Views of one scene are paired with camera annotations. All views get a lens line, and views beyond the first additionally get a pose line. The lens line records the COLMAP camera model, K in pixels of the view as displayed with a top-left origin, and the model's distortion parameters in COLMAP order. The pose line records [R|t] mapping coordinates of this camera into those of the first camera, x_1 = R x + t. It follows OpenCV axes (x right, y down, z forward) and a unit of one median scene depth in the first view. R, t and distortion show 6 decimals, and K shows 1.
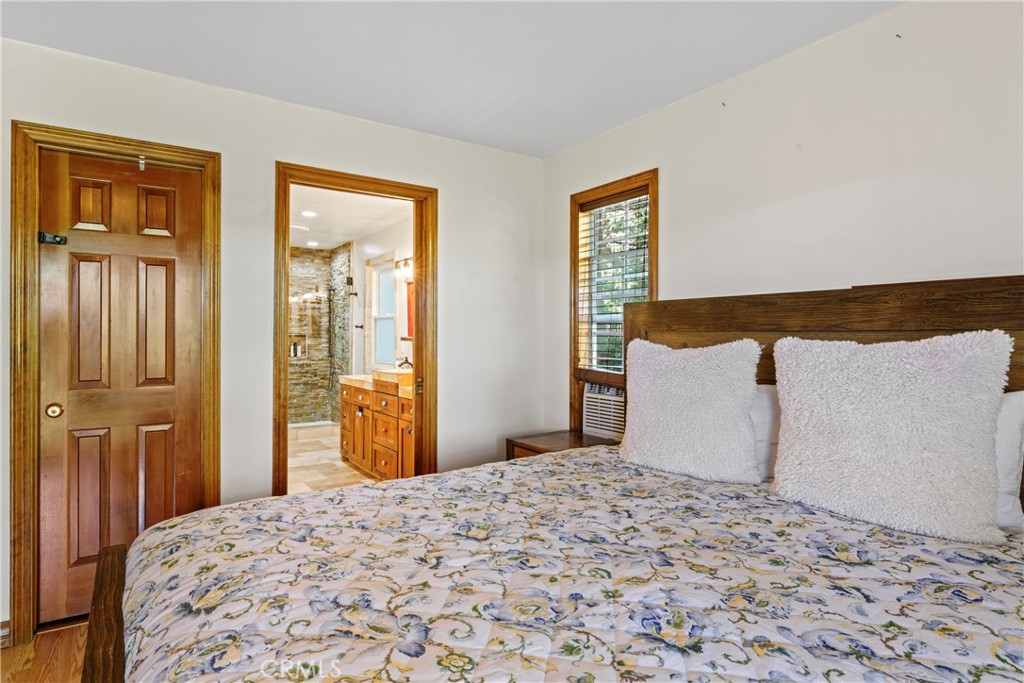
lens RADIAL K [[546.3, 0, 512.4], [0, 546.3, 337.4], [0, 0, 1]] dist [0.002310, 0.000055]
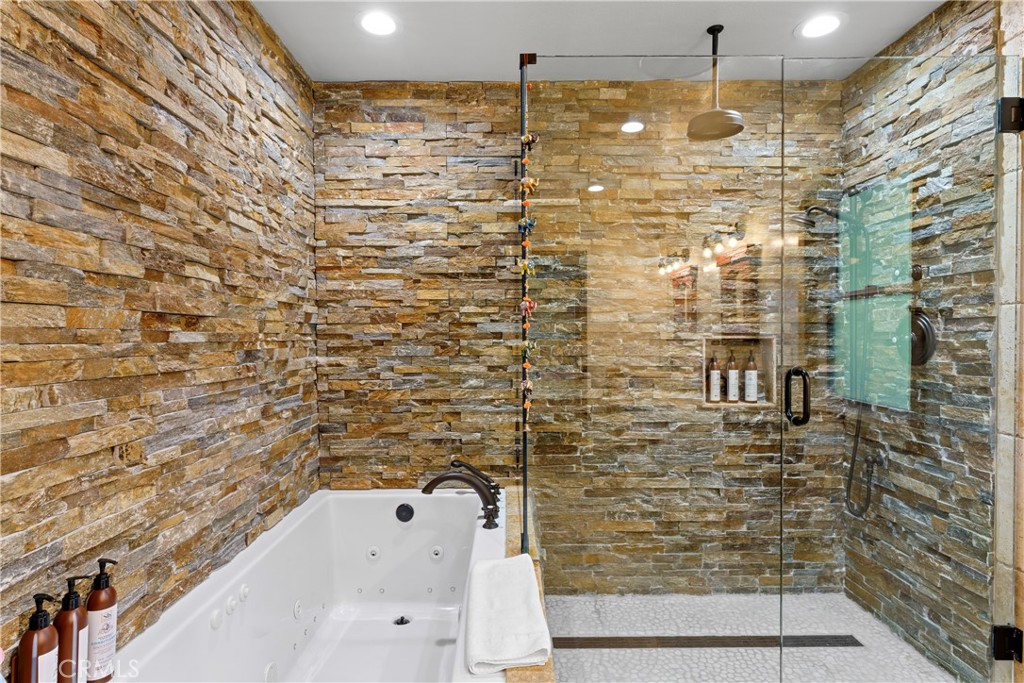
lens RADIAL K [[528.4, 0, 512.3], [0, 528.4, 338.2], [0, 0, 1]] dist [-0.001966, -0.000226]
pose [[0.828847, -0.004628, -0.559456, -0.332455], [0.009393, 0.999940, 0.005645, -0.007758], [0.559396, -0.009934, 0.828841, 0.645856]]
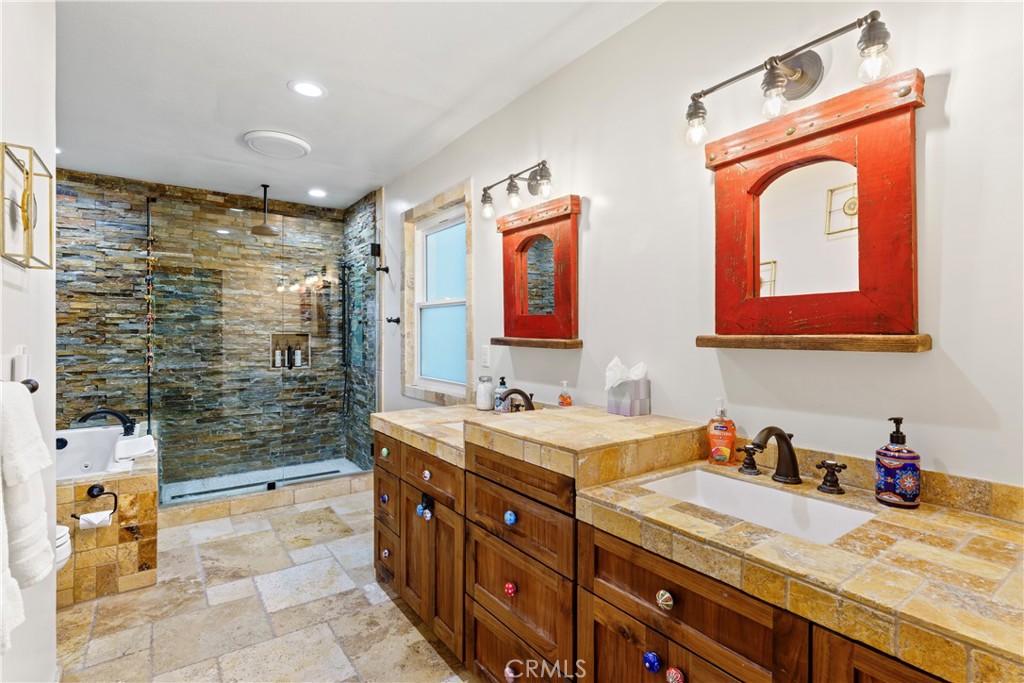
lens RADIAL K [[489.4, 0, 511.3], [0, 489.4, 335.2], [0, 0, 1]] dist [-0.003720, 0.000414]
pose [[0.999690, -0.005223, 0.024362, -0.143768], [0.005142, 0.999981, 0.003349, -0.003362], [-0.024379, -0.003223, 0.999698, 0.394616]]
